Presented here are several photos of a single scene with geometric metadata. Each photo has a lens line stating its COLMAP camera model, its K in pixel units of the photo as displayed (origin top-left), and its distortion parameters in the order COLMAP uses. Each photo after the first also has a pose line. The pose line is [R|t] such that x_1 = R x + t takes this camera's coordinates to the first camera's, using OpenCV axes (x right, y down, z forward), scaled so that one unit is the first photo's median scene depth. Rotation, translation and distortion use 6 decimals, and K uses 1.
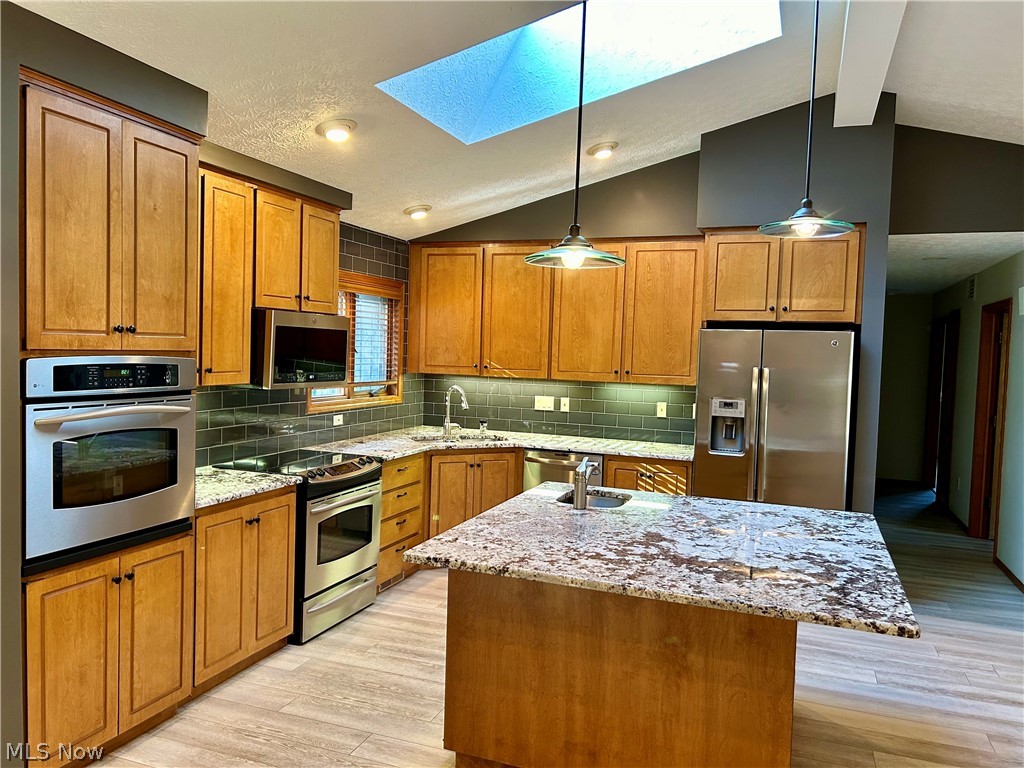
lens RADIAL K [[768.2, 0, 506.2], [0, 768.2, 387.1], [0, 0, 1]] dist [0.074334, -0.096451]
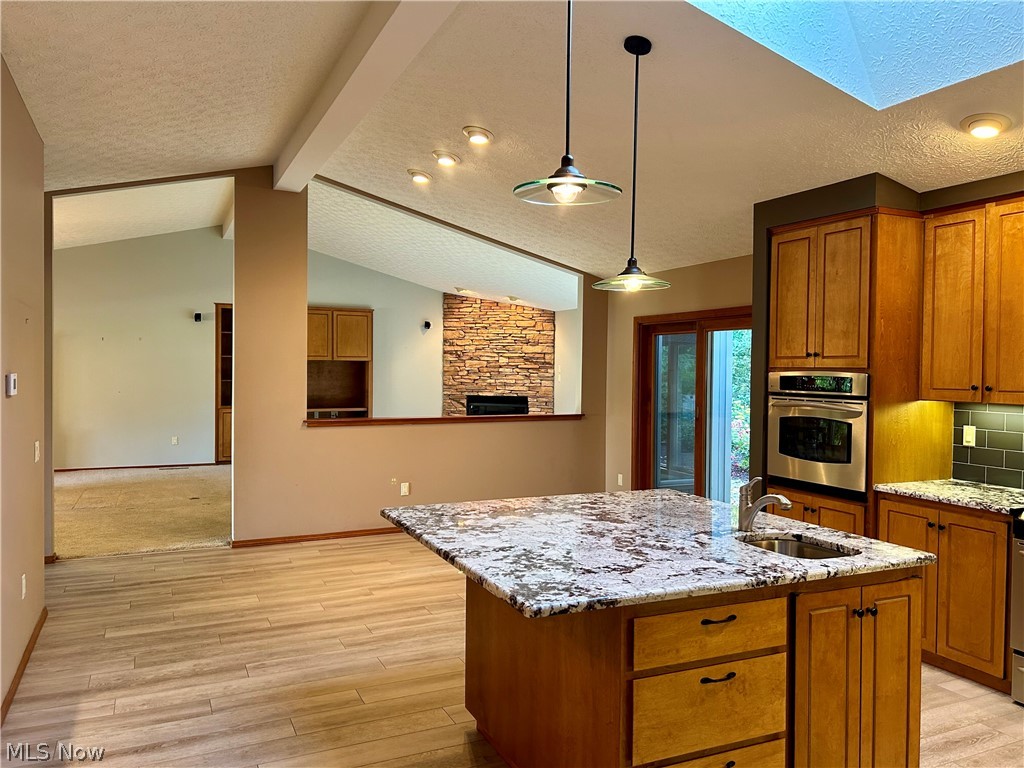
lens RADIAL K [[761.8, 0, 519.6], [0, 761.8, 382.0], [0, 0, 1]] dist [0.074036, -0.088125]
pose [[-0.693746, -0.025074, -0.719784, 0.932782], [-0.069416, 0.997069, 0.032172, -0.022961], [0.716867, 0.072284, -0.693453, 1.438830]]
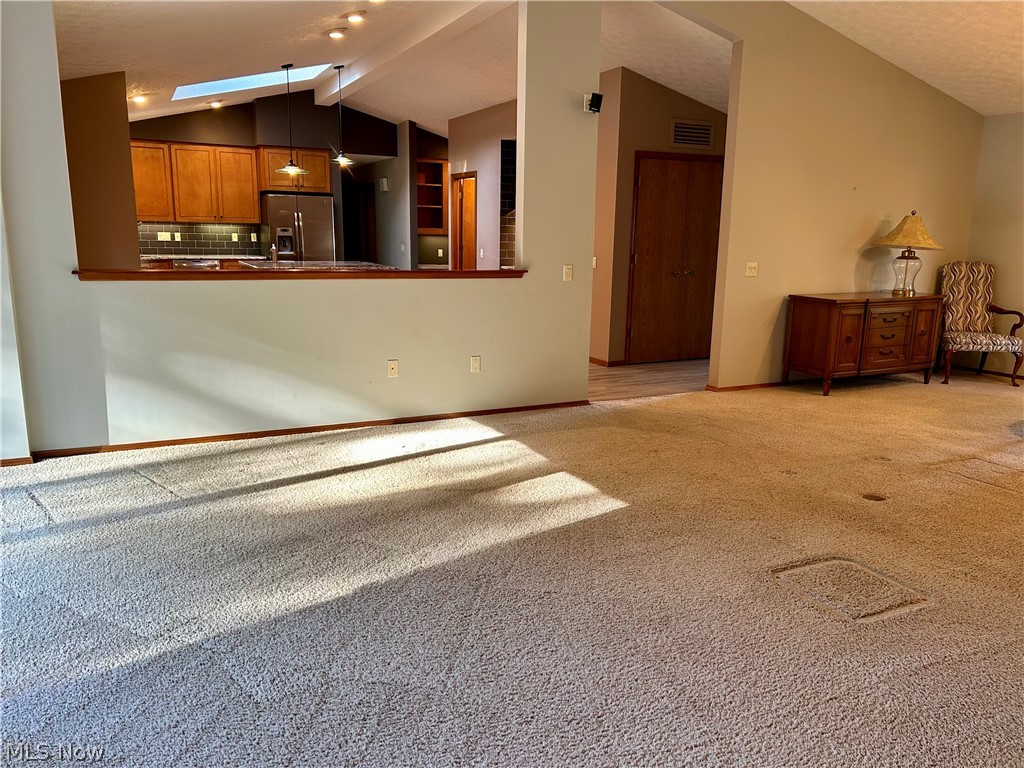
lens RADIAL K [[768.2, 0, 506.2], [0, 768.2, 387.1], [0, 0, 1]] dist [0.074334, -0.096451]
pose [[0.680724, -0.162565, 0.714274, -1.370759], [0.042960, 0.982246, 0.182612, 0.126570], [-0.731279, -0.093623, 0.675622, -1.464480]]
